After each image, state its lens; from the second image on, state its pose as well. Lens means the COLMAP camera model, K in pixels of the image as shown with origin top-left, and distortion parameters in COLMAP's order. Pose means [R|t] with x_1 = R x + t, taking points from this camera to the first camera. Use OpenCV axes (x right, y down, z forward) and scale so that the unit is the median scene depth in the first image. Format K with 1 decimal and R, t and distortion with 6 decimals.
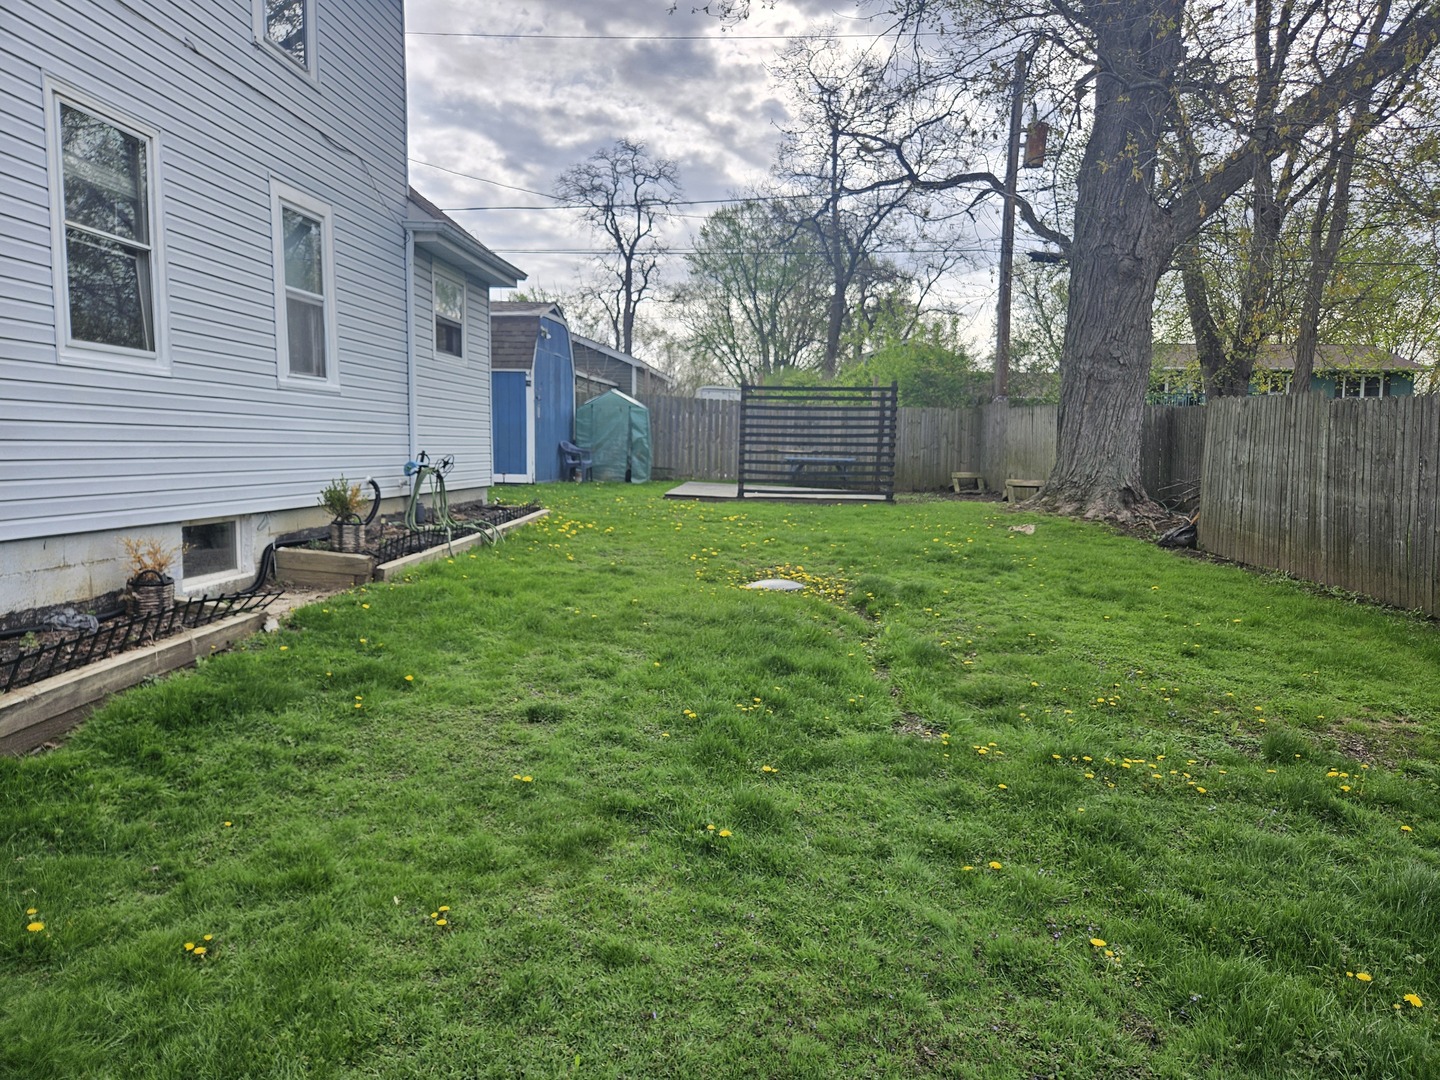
lens RADIAL K [[959.5, 0, 712.7], [0, 959.5, 544.4], [0, 0, 1]] dist [0.008685, -0.004919]
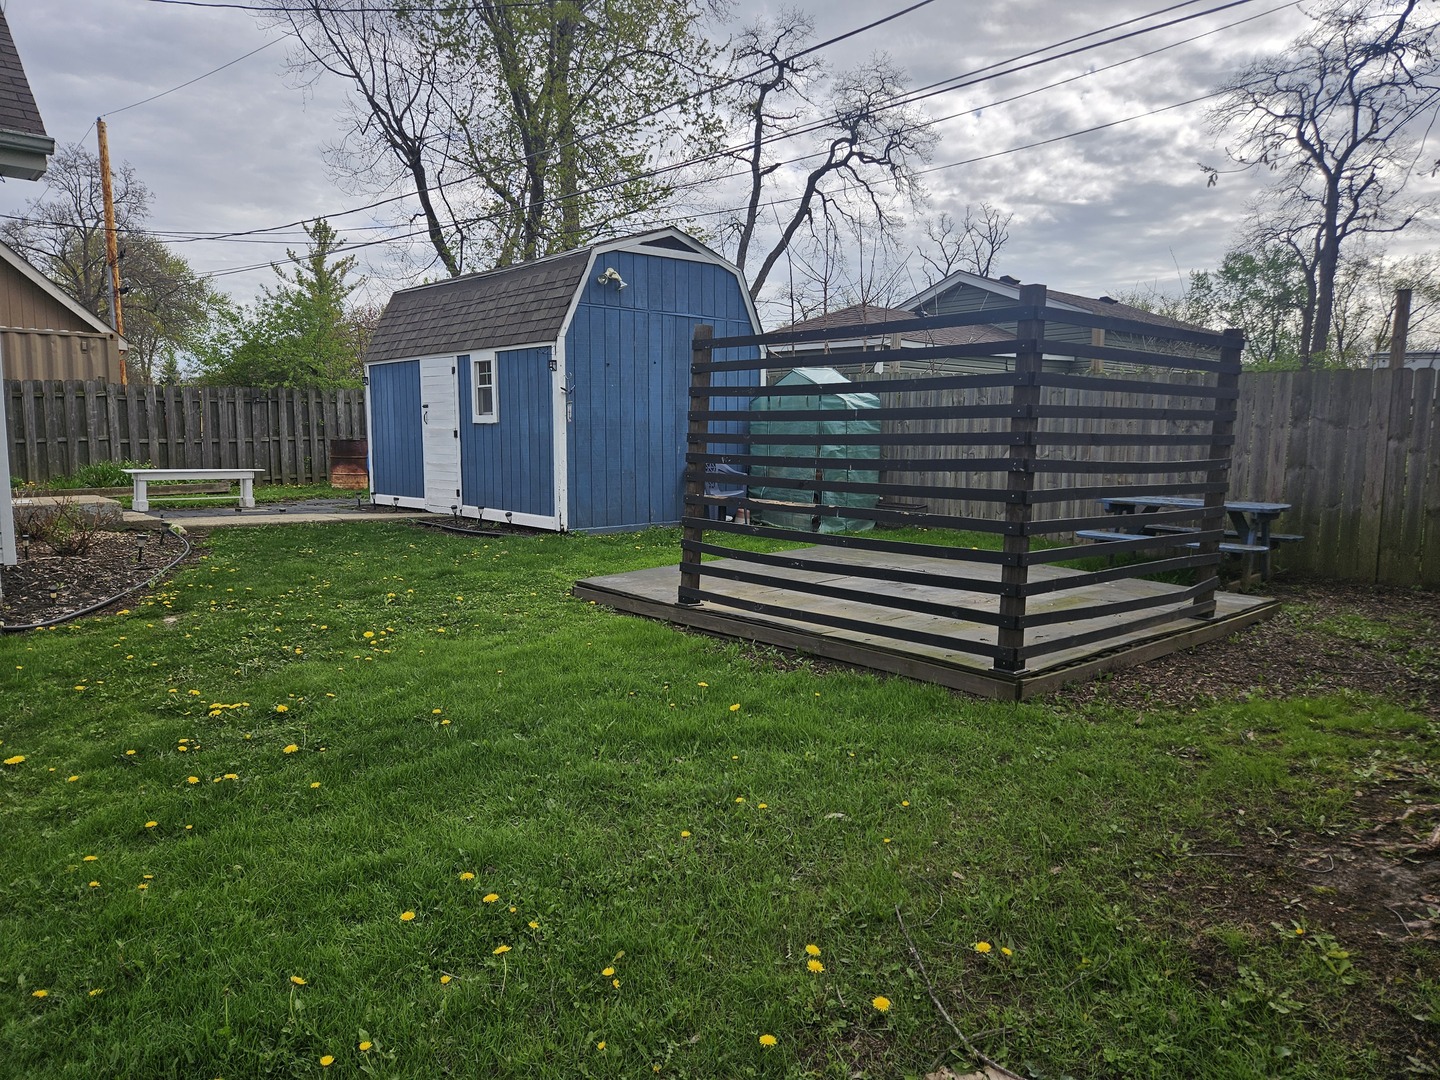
lens RADIAL K [[959.5, 0, 712.7], [0, 959.5, 544.4], [0, 0, 1]] dist [0.008685, -0.004919]
pose [[0.734322, 0.079972, -0.674074, 0.321610], [-0.070349, 0.996654, 0.041606, -0.096440], [0.675146, 0.016868, 0.737491, 0.683742]]
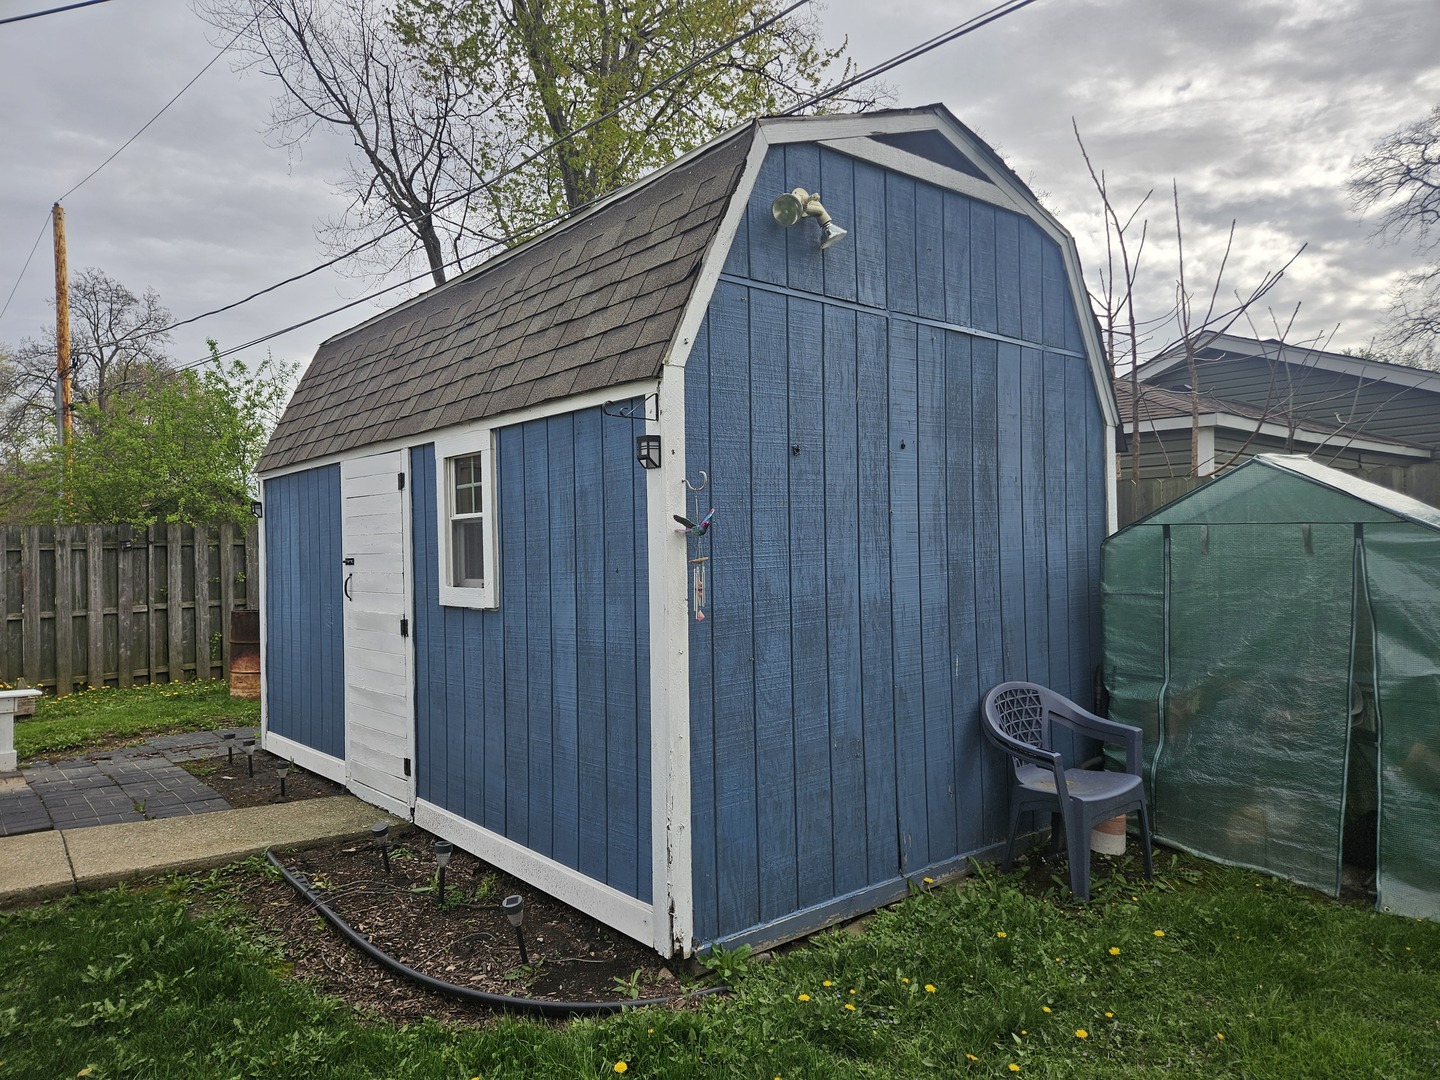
lens RADIAL K [[959.5, 0, 712.7], [0, 959.5, 544.4], [0, 0, 1]] dist [0.008685, -0.004919]
pose [[0.706591, -0.019547, -0.707352, -0.046963], [-0.054556, 0.995138, -0.081997, -0.145278], [0.705516, 0.096529, 0.702090, 0.951108]]
